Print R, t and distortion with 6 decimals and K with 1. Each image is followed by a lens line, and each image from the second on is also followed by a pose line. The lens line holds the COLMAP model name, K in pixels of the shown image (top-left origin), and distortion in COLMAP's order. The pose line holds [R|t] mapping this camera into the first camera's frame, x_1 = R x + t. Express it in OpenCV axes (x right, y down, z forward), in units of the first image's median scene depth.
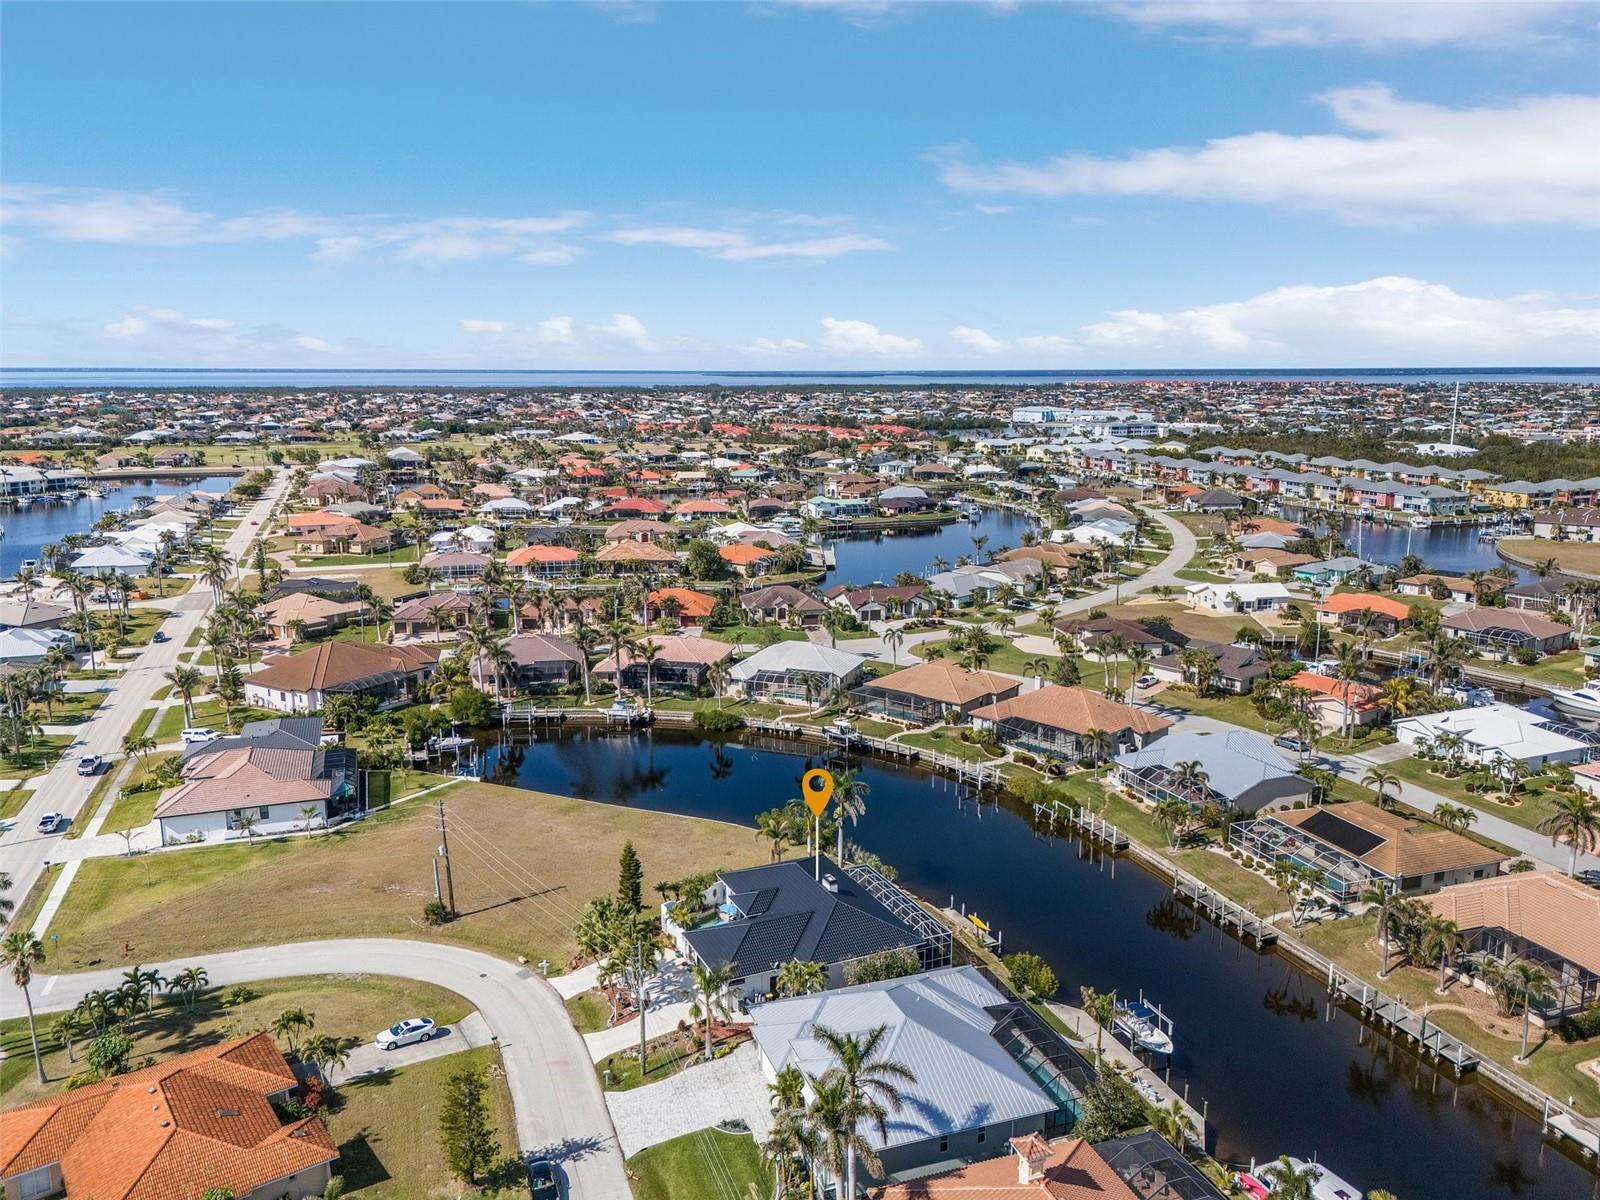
lens RADIAL K [[1175.2, 0, 800.0], [0, 1175.2, 600.0], [0, 0, 1]] dist [0.086351, -0.082682]
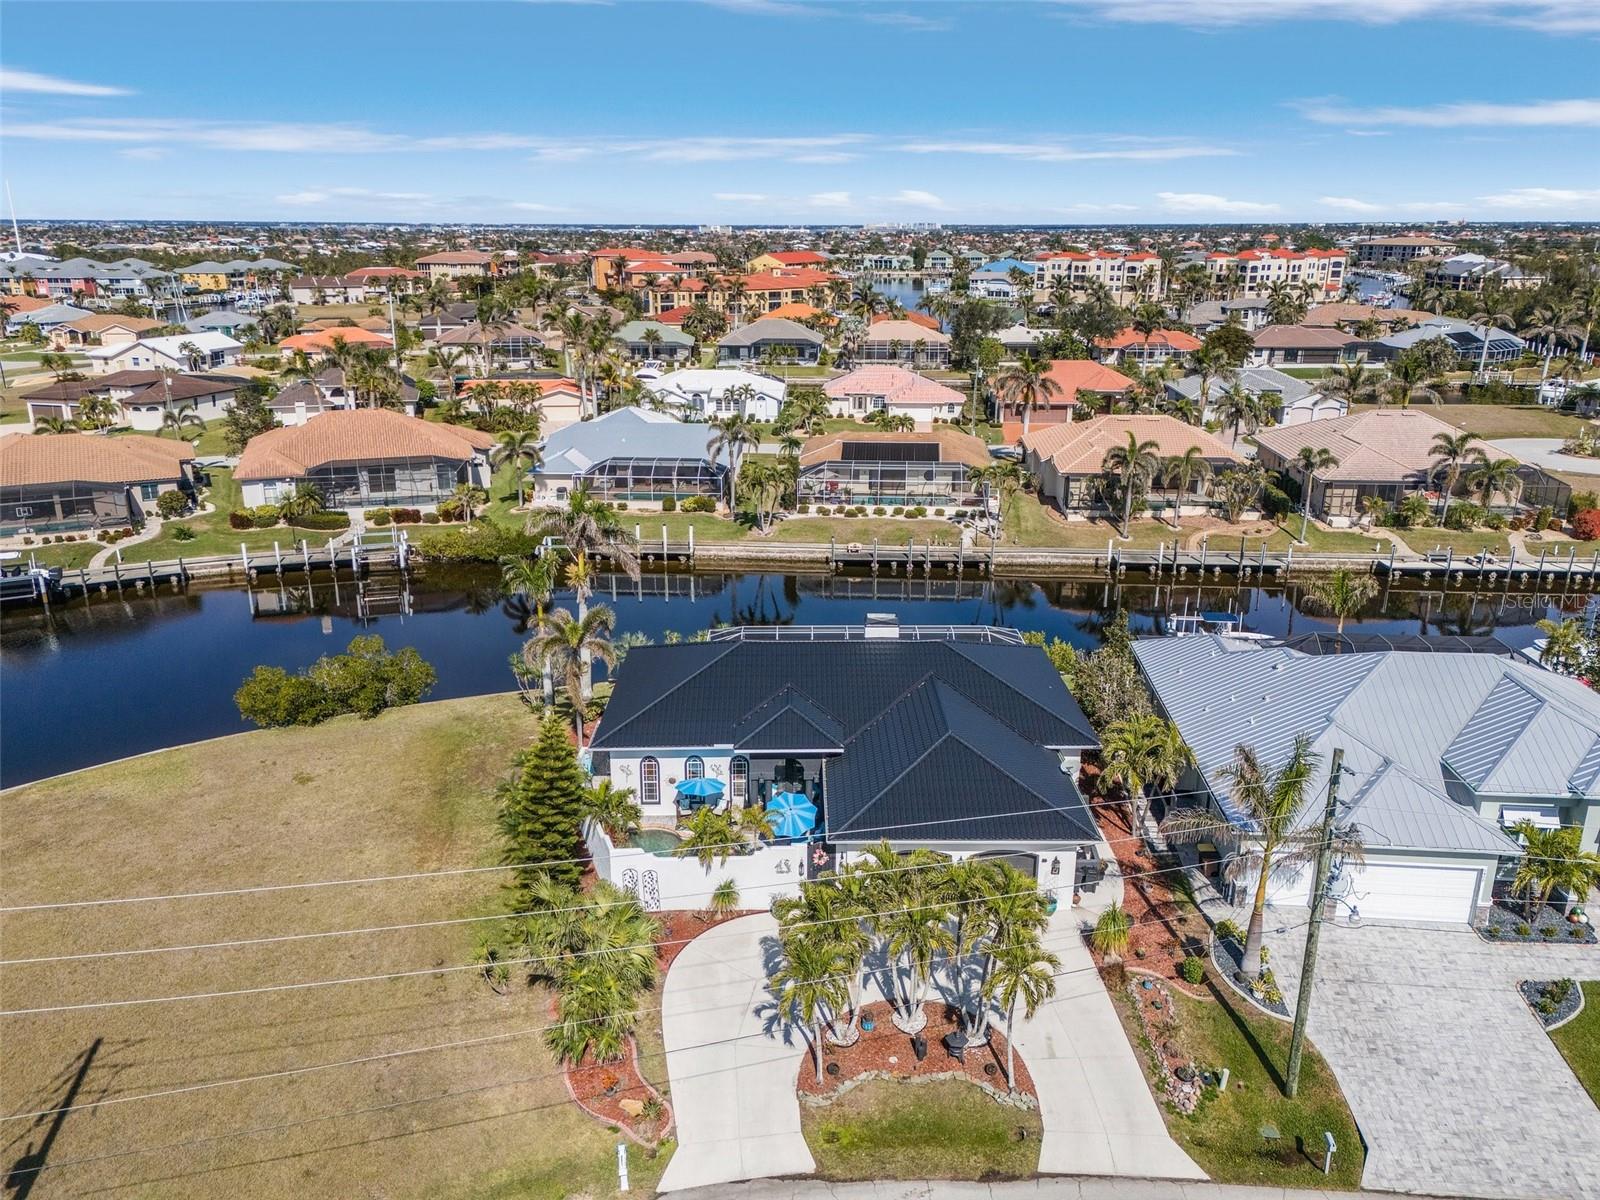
lens RADIAL K [[1175.2, 0, 800.0], [0, 1175.2, 600.0], [0, 0, 1]] dist [0.086351, -0.082682]
pose [[0.415837, -0.274562, 0.867004, -0.116753], [0.170586, 0.959966, 0.222185, 0.032370], [-0.893298, 0.055506, 0.446025, 0.230613]]
